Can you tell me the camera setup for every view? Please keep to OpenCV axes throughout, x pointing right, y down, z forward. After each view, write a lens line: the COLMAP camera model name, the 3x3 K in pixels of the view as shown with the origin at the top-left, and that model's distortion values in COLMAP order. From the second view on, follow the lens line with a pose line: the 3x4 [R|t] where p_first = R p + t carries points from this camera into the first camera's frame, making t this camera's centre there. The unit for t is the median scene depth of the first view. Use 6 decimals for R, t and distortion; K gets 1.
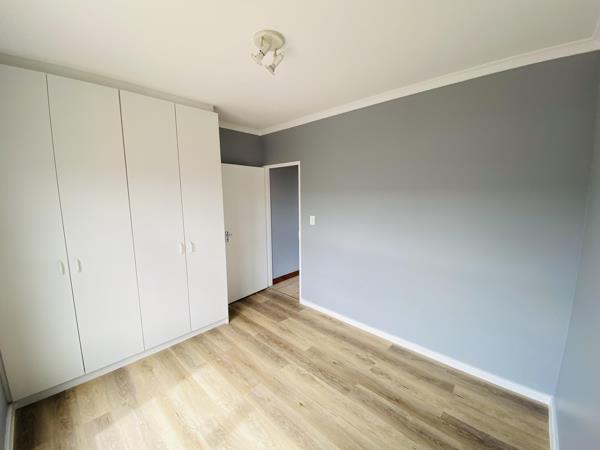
lens RADIAL K [[244.1, 0, 300.1], [0, 244.1, 225.4], [0, 0, 1]] dist [-0.010396, -0.000931]
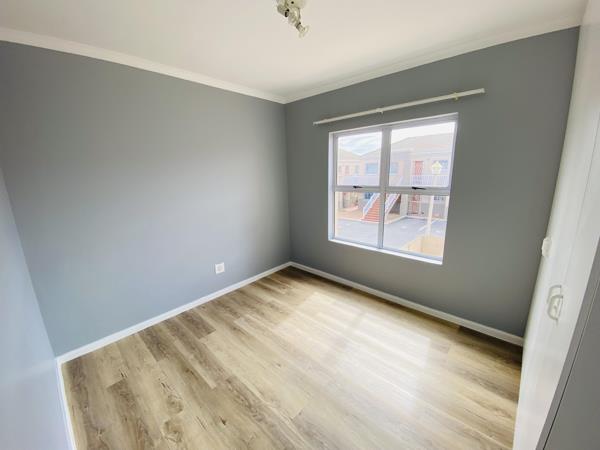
lens RADIAL K [[244.1, 0, 298.3], [0, 244.1, 223.8], [0, 0, 1]] dist [-0.010396, -0.000931]
pose [[-0.999343, 0.035407, 0.007756, -0.105667], [0.035862, 0.934789, 0.353387, -0.216382], [0.005262, 0.353433, -0.935445, 1.699016]]
